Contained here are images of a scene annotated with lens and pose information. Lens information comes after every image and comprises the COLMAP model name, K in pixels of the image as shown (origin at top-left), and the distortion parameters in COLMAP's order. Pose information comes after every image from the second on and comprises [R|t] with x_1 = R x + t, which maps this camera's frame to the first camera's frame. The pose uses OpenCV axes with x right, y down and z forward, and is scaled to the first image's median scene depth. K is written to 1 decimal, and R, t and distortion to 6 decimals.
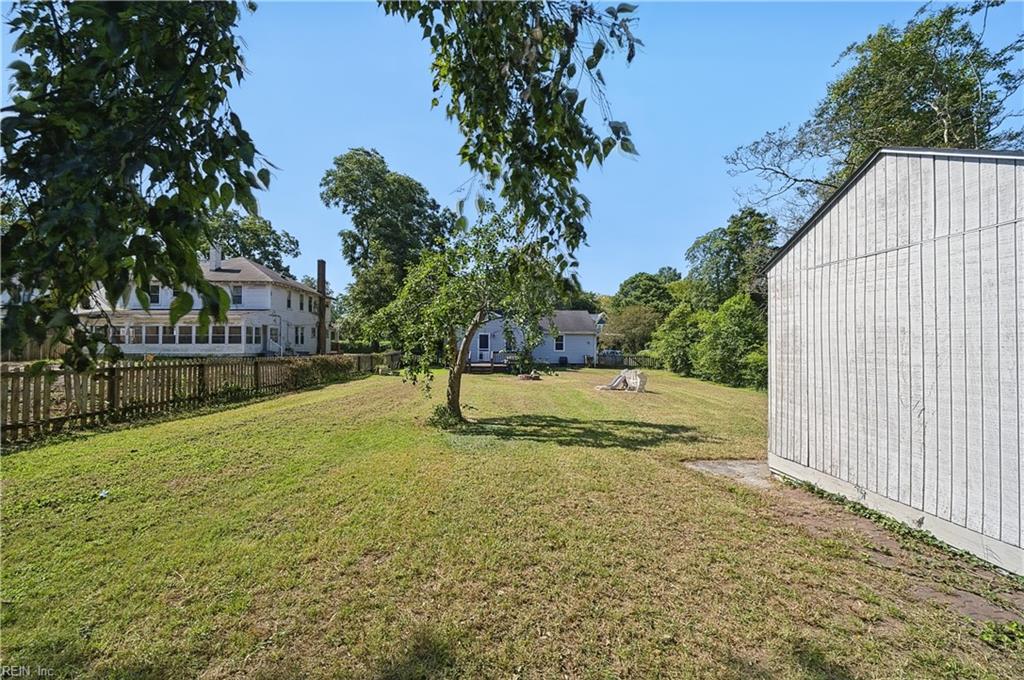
lens RADIAL K [[407.6, 0, 509.2], [0, 407.6, 341.8], [0, 0, 1]] dist [0.001718, 0.000010]
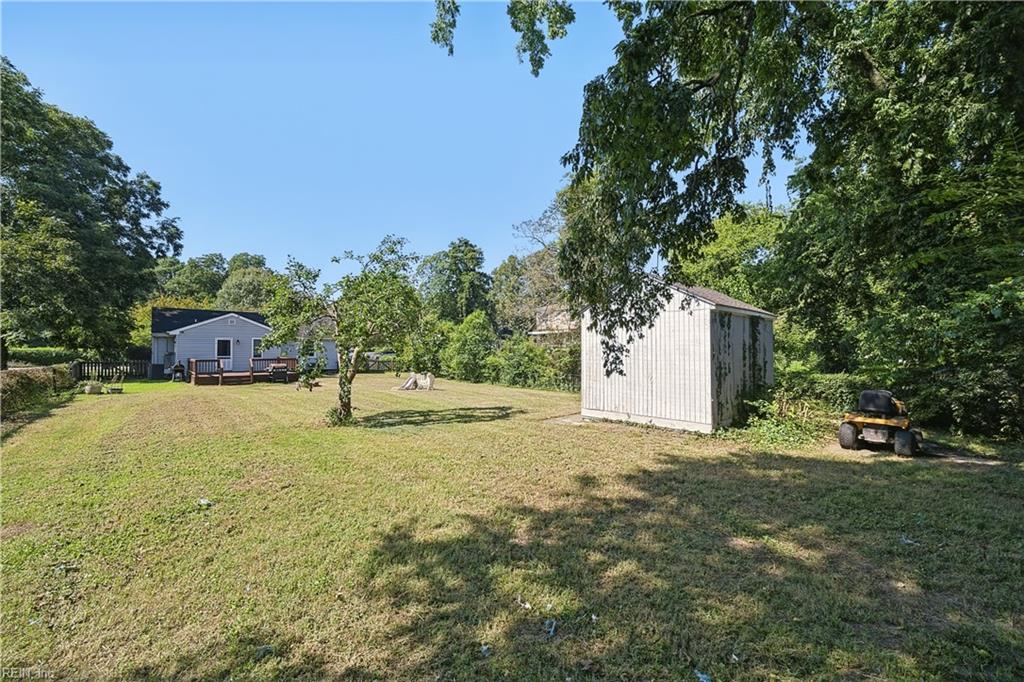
lens RADIAL K [[407.6, 0, 510.5], [0, 407.6, 342.3], [0, 0, 1]] dist [0.001718, 0.000010]
pose [[0.765205, 0.006559, 0.643753, -0.204829], [-0.000090, 0.999949, -0.010082, -0.004703], [-0.643786, 0.007657, 0.765167, -0.061402]]
